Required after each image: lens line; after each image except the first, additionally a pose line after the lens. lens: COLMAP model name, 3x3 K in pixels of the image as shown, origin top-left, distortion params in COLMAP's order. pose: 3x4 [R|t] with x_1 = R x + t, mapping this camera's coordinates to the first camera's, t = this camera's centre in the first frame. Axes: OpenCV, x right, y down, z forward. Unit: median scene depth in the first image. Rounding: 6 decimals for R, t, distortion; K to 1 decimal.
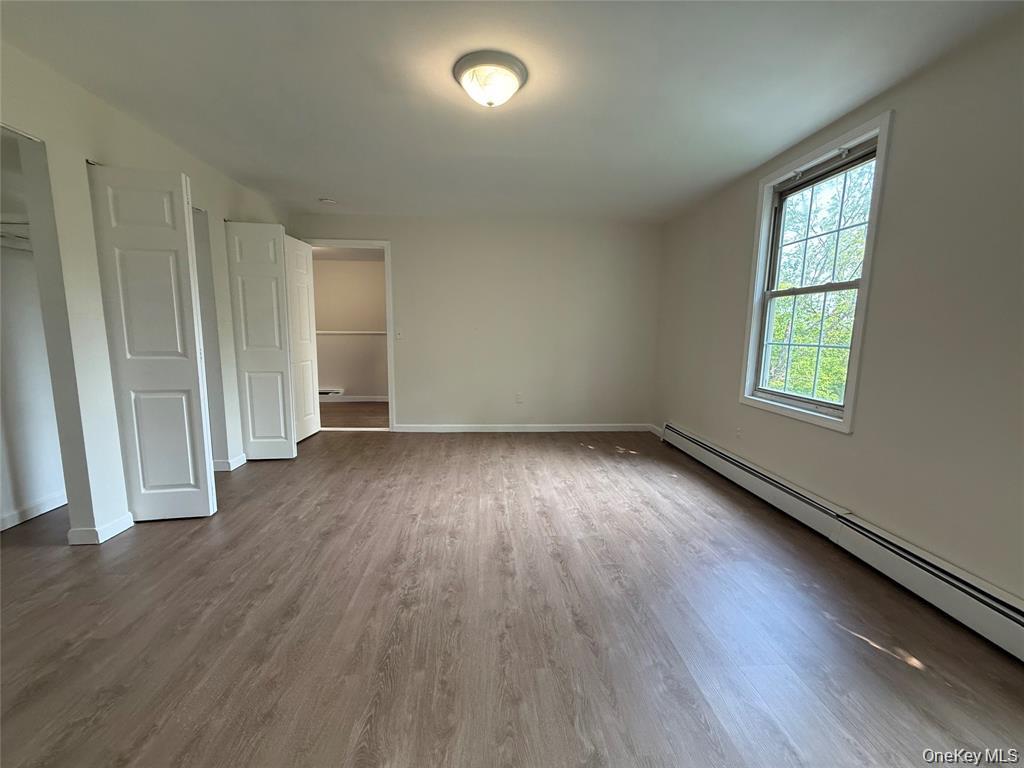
lens RADIAL K [[407.2, 0, 508.8], [0, 407.2, 383.7], [0, 0, 1]] dist [-0.000474, 0.000125]
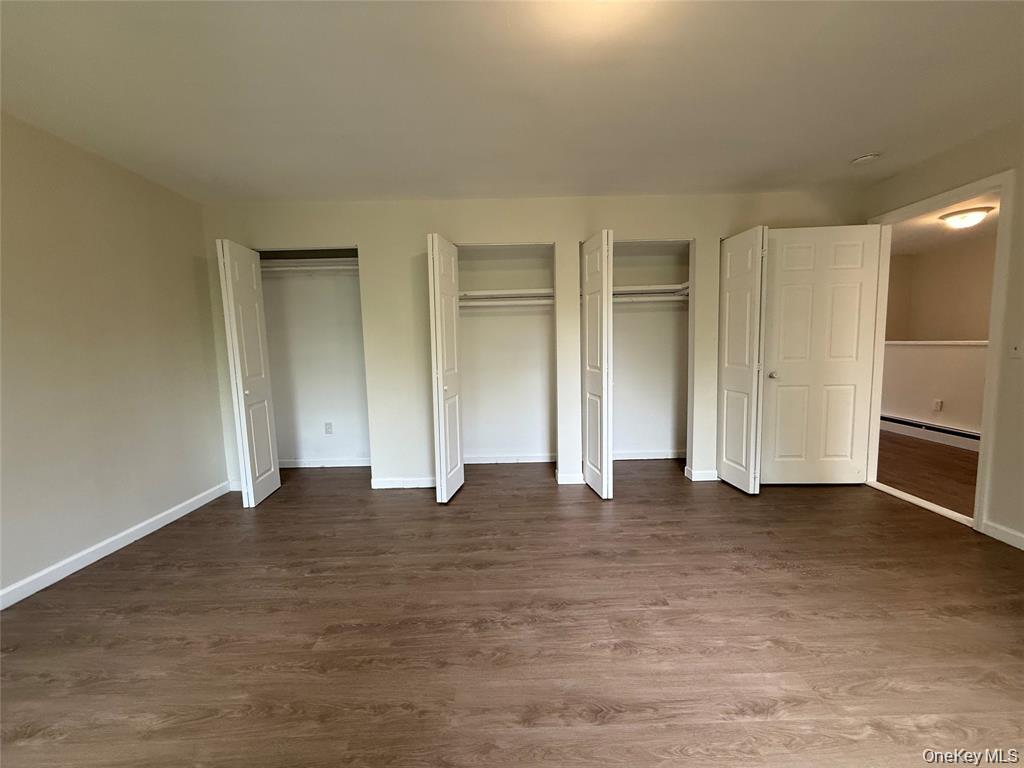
lens RADIAL K [[407.2, 0, 511.7], [0, 407.2, 384.1], [0, 0, 1]] dist [-0.000474, 0.000125]
pose [[-0.057064, 0.083820, -0.994846, 0.479087], [-0.105281, 0.990408, 0.089485, -0.101389], [0.992804, 0.109844, -0.047692, 0.726891]]
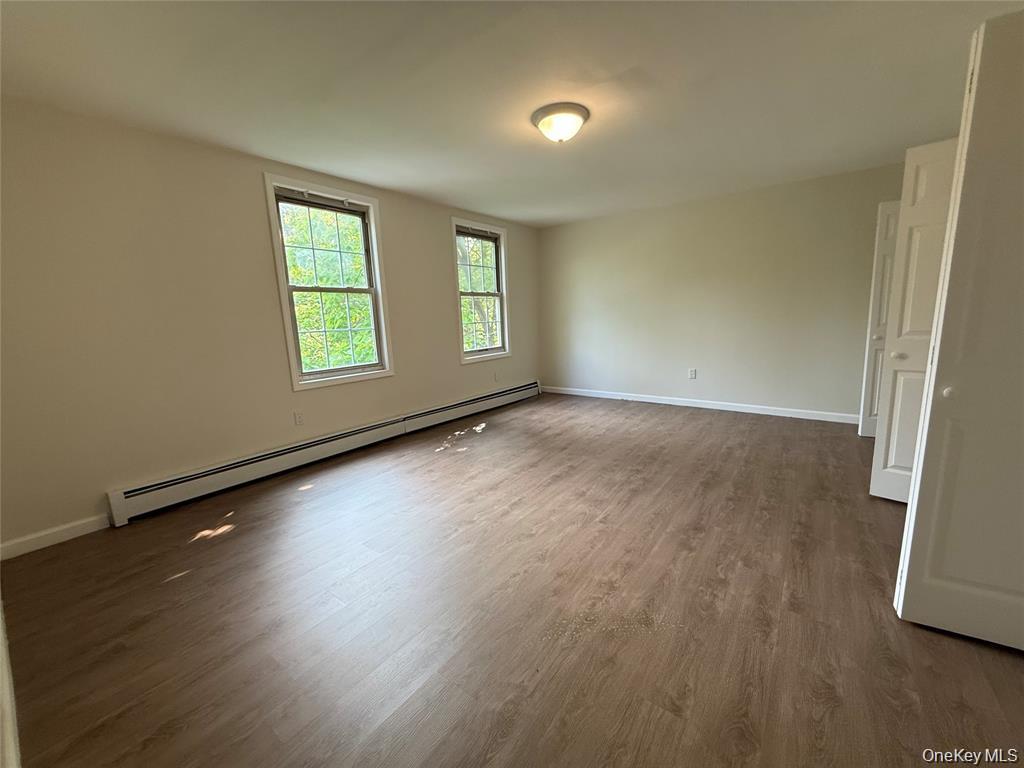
lens RADIAL K [[407.2, 0, 513.9], [0, 407.2, 381.8], [0, 0, 1]] dist [-0.000474, 0.000125]
pose [[-0.761842, -0.096747, 0.640497, -0.637911], [0.104474, 0.957486, 0.268896, -0.243107], [-0.639282, 0.271771, -0.719346, 1.709131]]
